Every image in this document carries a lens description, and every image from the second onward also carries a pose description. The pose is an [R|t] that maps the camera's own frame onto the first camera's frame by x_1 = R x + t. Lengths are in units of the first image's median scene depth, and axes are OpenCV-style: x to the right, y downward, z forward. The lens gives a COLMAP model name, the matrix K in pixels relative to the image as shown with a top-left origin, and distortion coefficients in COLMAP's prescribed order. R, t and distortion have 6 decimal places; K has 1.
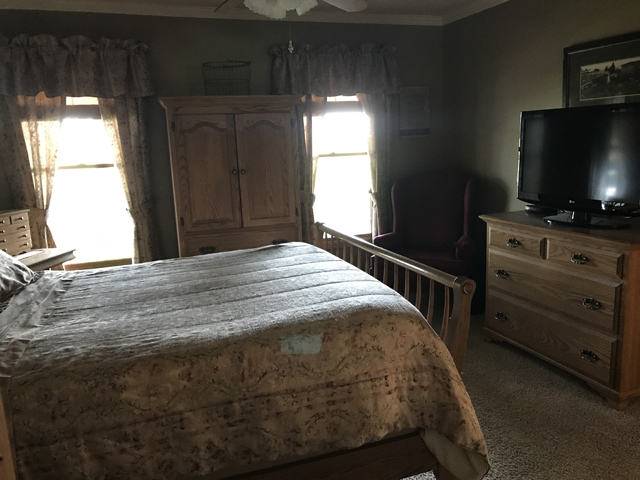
lens RADIAL K [[528.0, 0, 321.9], [0, 528.0, 240.3], [0, 0, 1]] dist [0.034155, -0.035515]
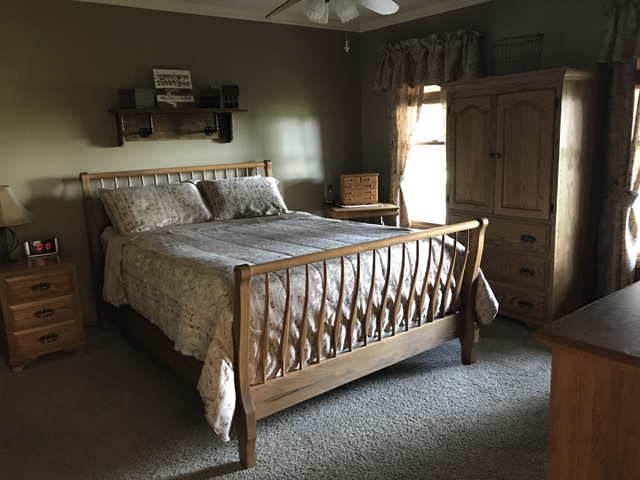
lens RADIAL K [[528.0, 0, 321.0], [0, 528.0, 240.9], [0, 0, 1]] dist [0.034155, -0.035515]
pose [[0.320894, 0.213539, -0.922729, 0.665885], [-0.157350, 0.972732, 0.170390, -0.094045], [0.933953, 0.090515, 0.345745, 0.388524]]
